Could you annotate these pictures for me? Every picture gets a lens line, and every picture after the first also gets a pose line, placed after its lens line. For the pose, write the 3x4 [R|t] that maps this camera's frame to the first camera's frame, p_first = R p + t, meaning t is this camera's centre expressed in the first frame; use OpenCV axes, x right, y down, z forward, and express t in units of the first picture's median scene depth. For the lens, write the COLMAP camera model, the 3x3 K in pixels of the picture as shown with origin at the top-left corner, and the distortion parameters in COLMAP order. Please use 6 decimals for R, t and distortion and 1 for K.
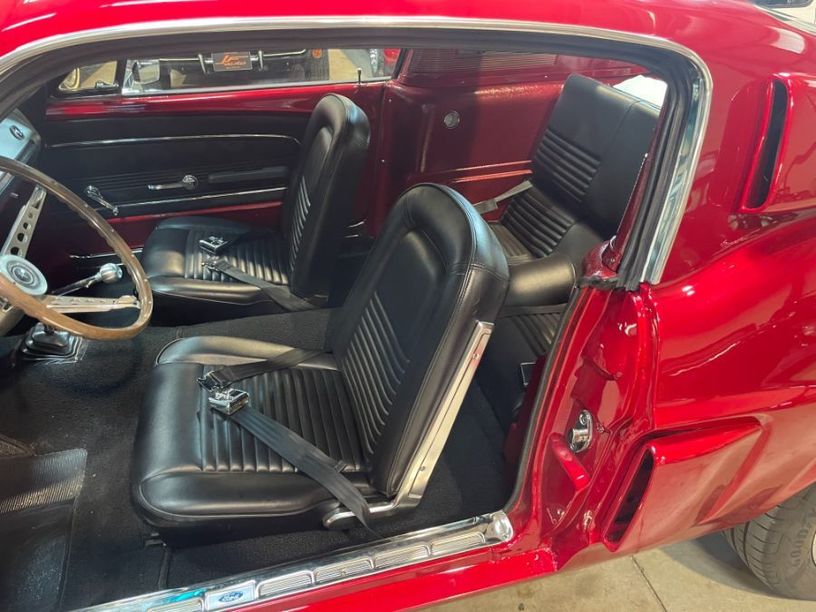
lens RADIAL K [[617.6, 0, 405.8], [0, 617.6, 302.9], [0, 0, 1]] dist [0.098816, -0.134780]
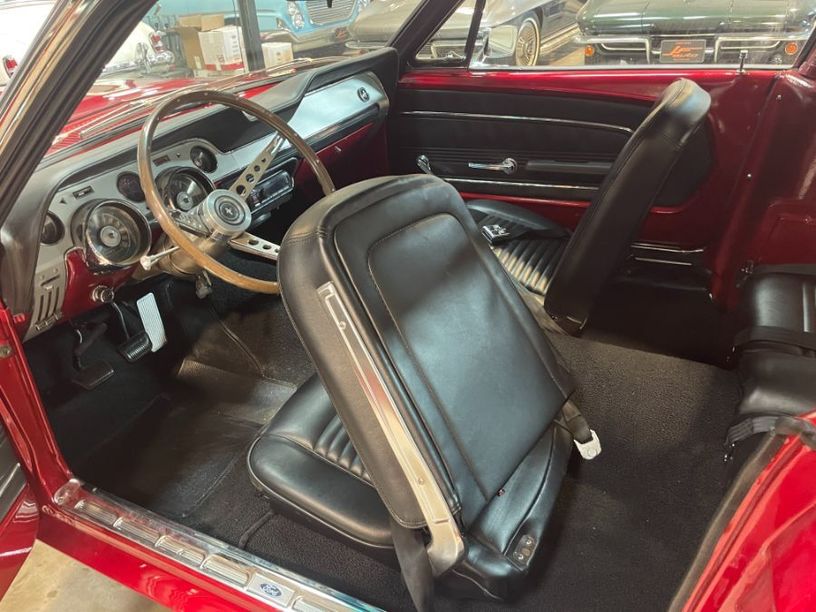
lens RADIAL K [[617.6, 0, 405.8], [0, 617.6, 302.9], [0, 0, 1]] dist [0.098816, -0.134780]
pose [[0.749817, 0.283563, -0.597802, 0.162785], [-0.282205, 0.954265, 0.098682, -0.045854], [0.598444, 0.094709, 0.795547, 0.185597]]
